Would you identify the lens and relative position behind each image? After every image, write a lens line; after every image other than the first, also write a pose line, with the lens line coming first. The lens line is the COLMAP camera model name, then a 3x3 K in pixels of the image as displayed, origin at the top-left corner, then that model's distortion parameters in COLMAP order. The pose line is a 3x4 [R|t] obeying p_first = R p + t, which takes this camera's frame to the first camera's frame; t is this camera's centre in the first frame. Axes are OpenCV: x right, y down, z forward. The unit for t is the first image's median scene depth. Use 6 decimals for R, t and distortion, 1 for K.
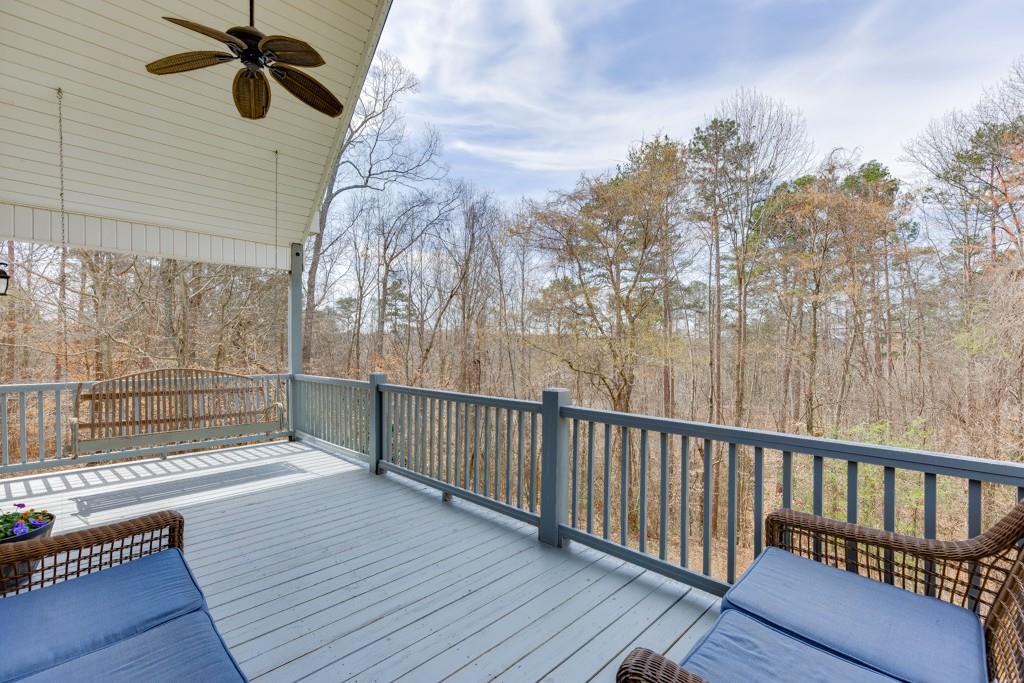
lens RADIAL K [[455.8, 0, 517.3], [0, 455.8, 343.0], [0, 0, 1]] dist [0.002190, -0.000419]
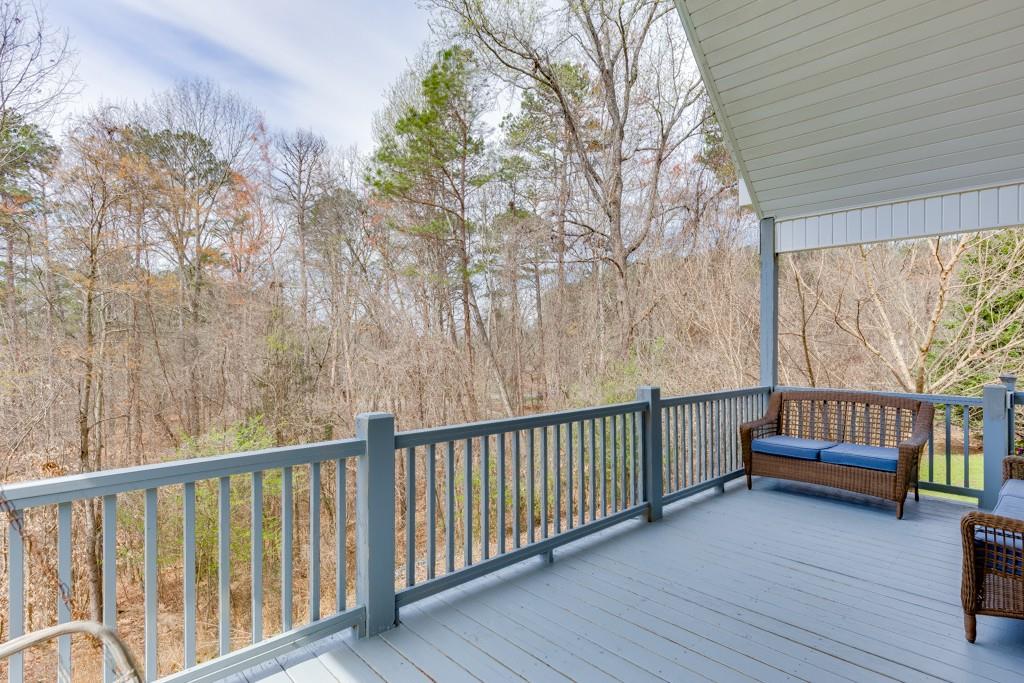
lens RADIAL K [[541.0, 0, 512.0], [0, 541.0, 341.5], [0, 0, 1]] dist [0.002640, 0.000172]
pose [[0.055930, 0.008069, 0.998402, -0.811017], [0.015493, 0.999840, -0.008949, -0.004488], [-0.998314, 0.015969, 0.055796, 0.779519]]
